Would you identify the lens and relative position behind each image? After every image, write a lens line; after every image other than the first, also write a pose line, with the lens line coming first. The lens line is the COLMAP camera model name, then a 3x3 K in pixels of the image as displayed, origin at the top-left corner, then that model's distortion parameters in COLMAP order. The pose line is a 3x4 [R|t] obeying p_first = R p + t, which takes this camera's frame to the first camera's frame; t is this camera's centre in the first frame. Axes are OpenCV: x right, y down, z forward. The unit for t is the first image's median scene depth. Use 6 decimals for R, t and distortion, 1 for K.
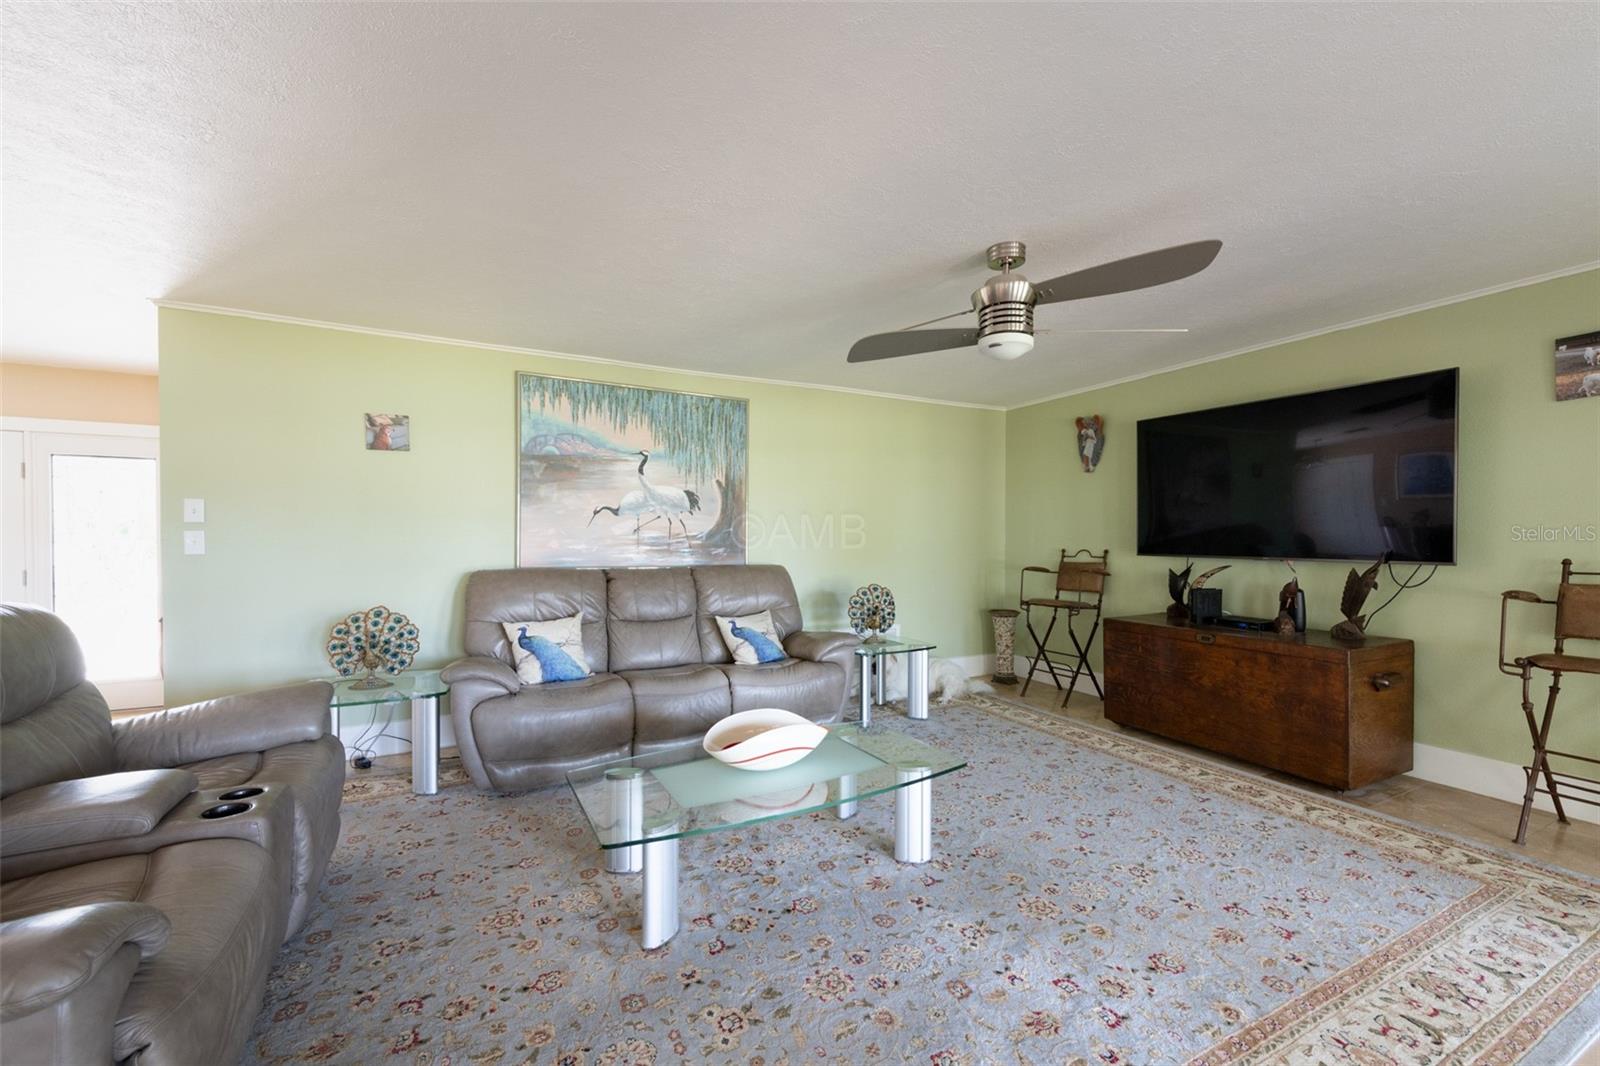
lens RADIAL K [[648.4, 0, 796.9], [0, 648.4, 547.9], [0, 0, 1]] dist [0.008764, -0.003272]
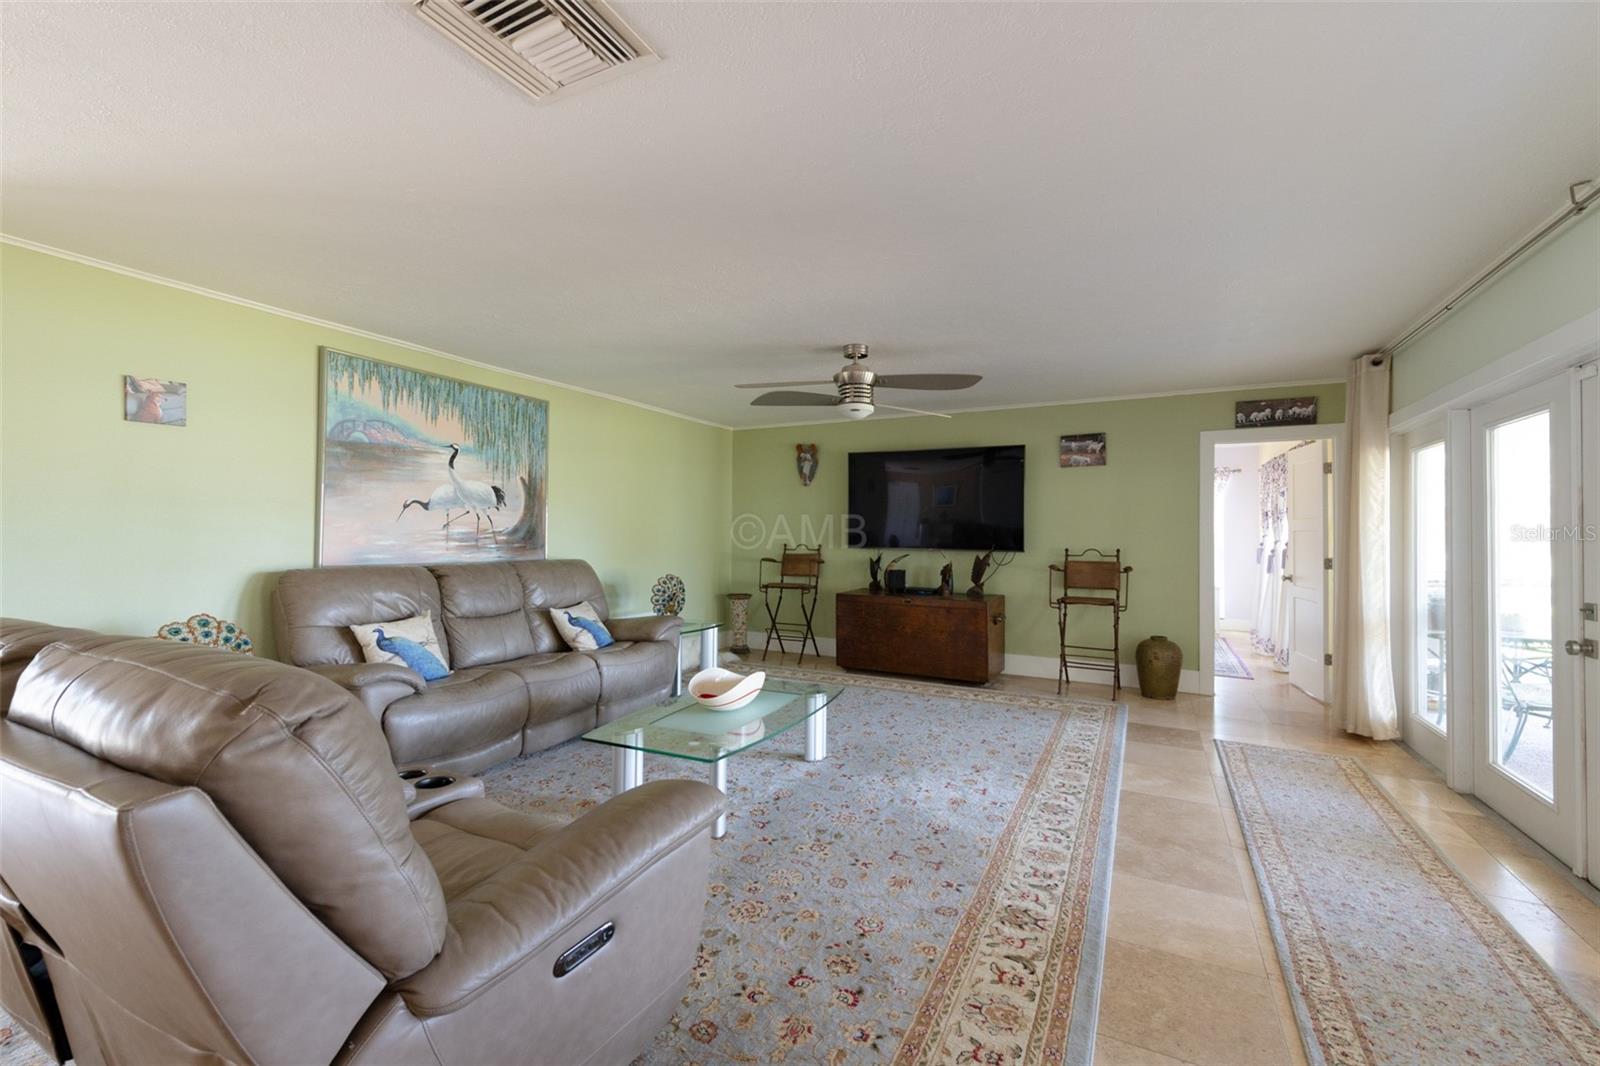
lens RADIAL K [[648.4, 0, 799.3], [0, 648.4, 526.1], [0, 0, 1]] dist [0.008764, -0.003272]
pose [[0.824909, 0.013035, 0.565116, -0.423551], [0.001553, 0.999678, -0.025325, -0.001006], [-0.565264, 0.021769, 0.824623, -0.113915]]
